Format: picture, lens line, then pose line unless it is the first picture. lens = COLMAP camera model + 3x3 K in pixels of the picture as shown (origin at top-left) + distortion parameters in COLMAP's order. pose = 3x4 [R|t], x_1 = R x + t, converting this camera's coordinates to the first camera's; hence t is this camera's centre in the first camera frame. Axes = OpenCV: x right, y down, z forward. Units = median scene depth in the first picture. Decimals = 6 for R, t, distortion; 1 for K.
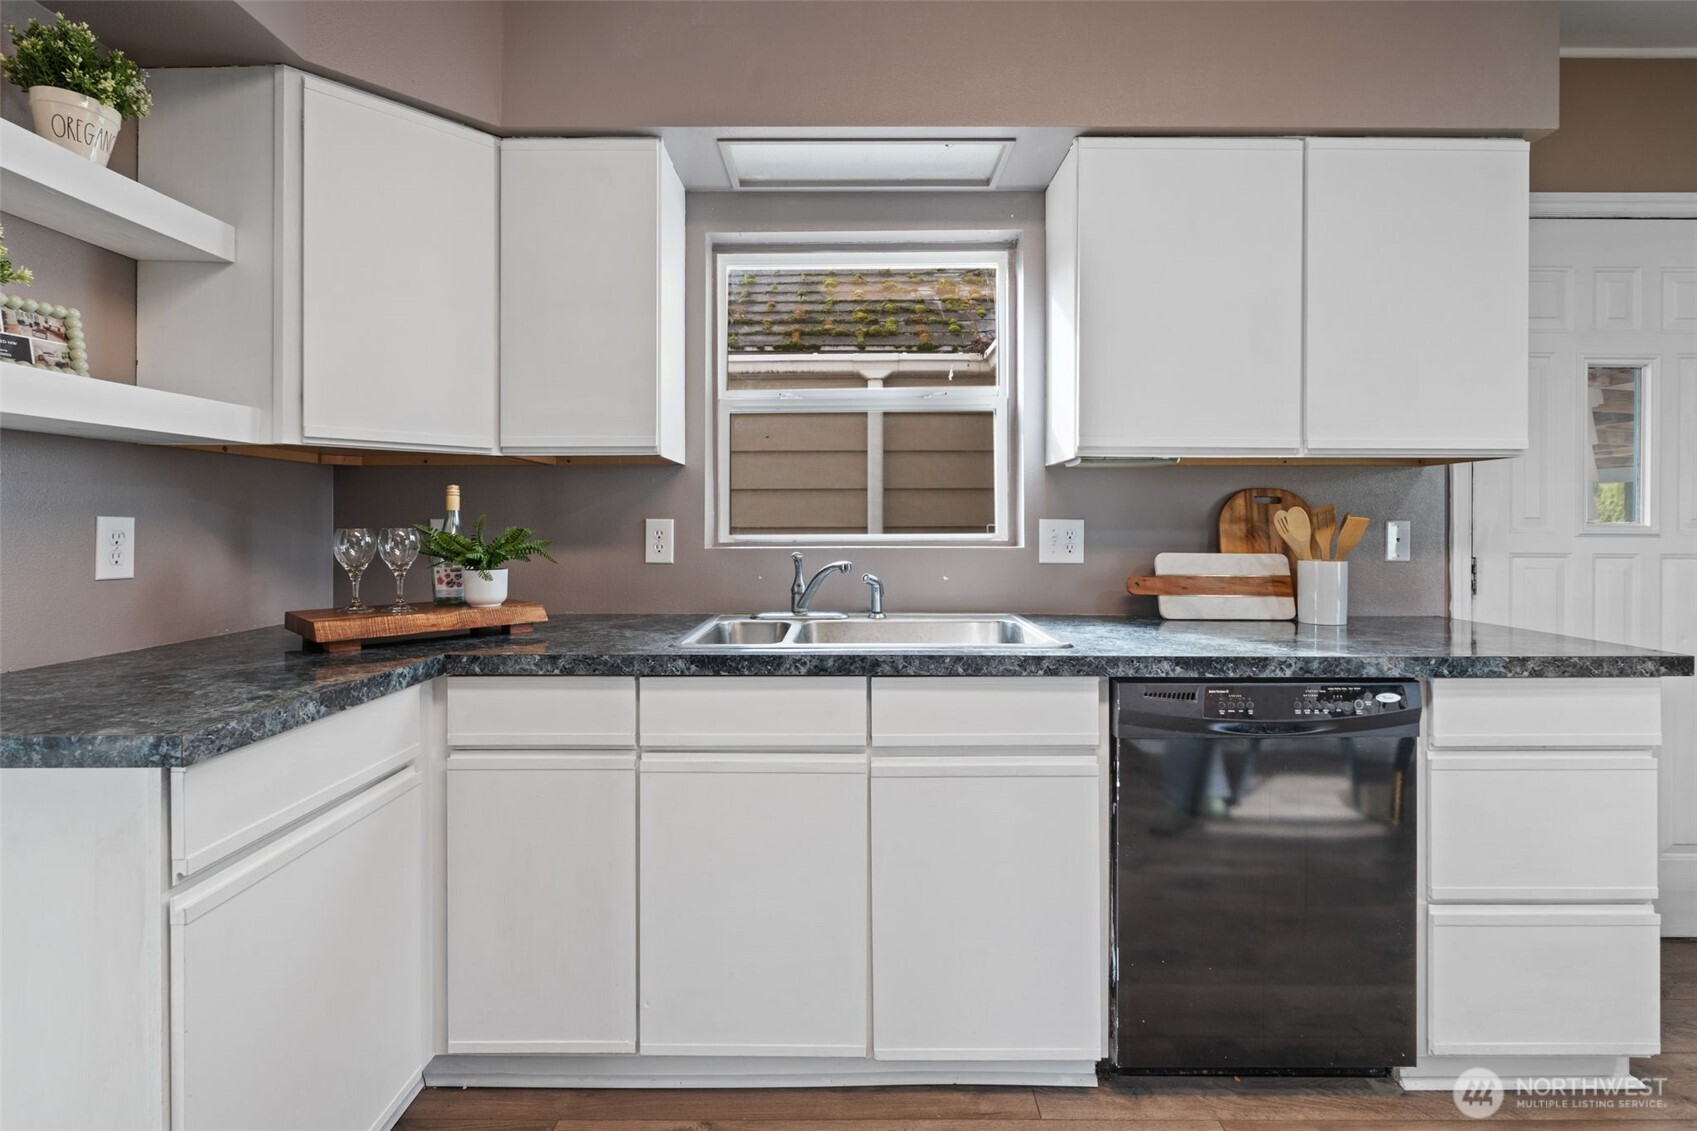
lens RADIAL K [[756.0, 0, 903.1], [0, 756.0, 522.6], [0, 0, 1]] dist [0.002311, 0.000303]
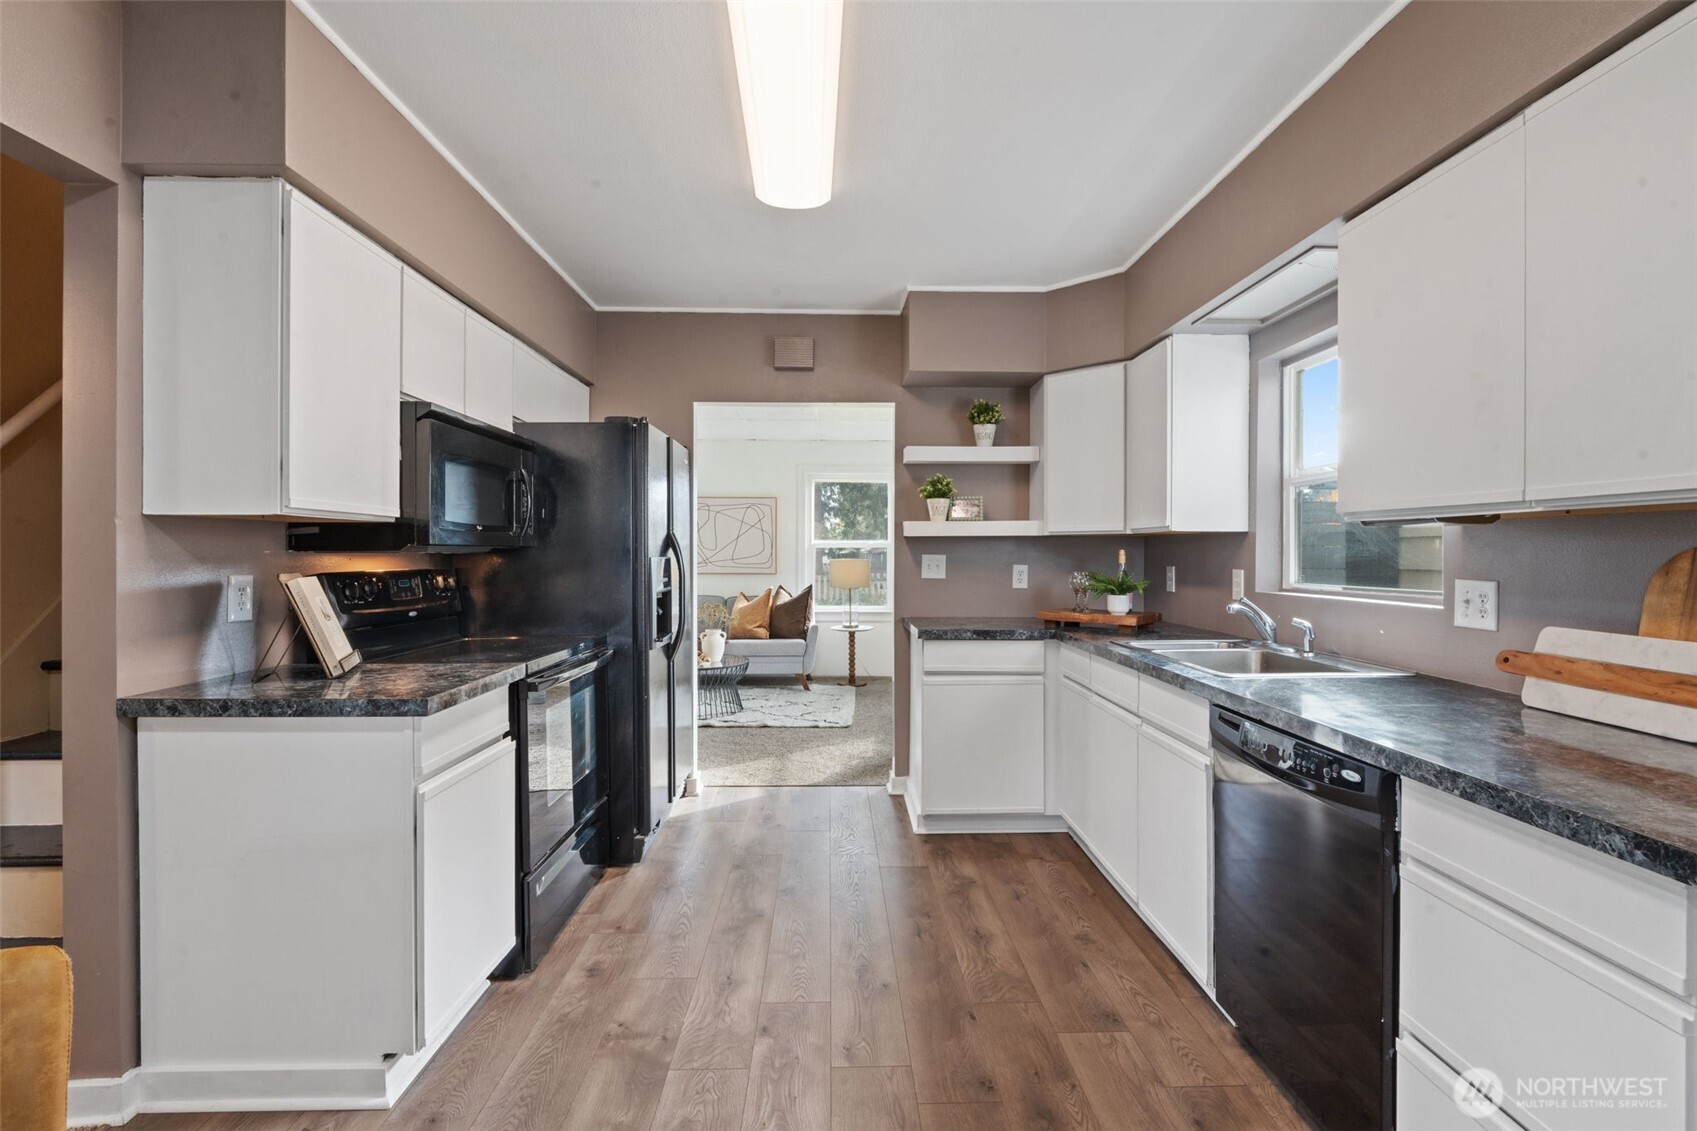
lens RADIAL K [[756.0, 0, 855.1], [0, 756.0, 557.7], [0, 0, 1]] dist [0.002311, 0.000303]
pose [[0.034723, 0.007491, -0.999369, 1.527368], [-0.006477, 0.999953, 0.007270, -0.046581], [0.999376, 0.006220, 0.034770, 0.323951]]
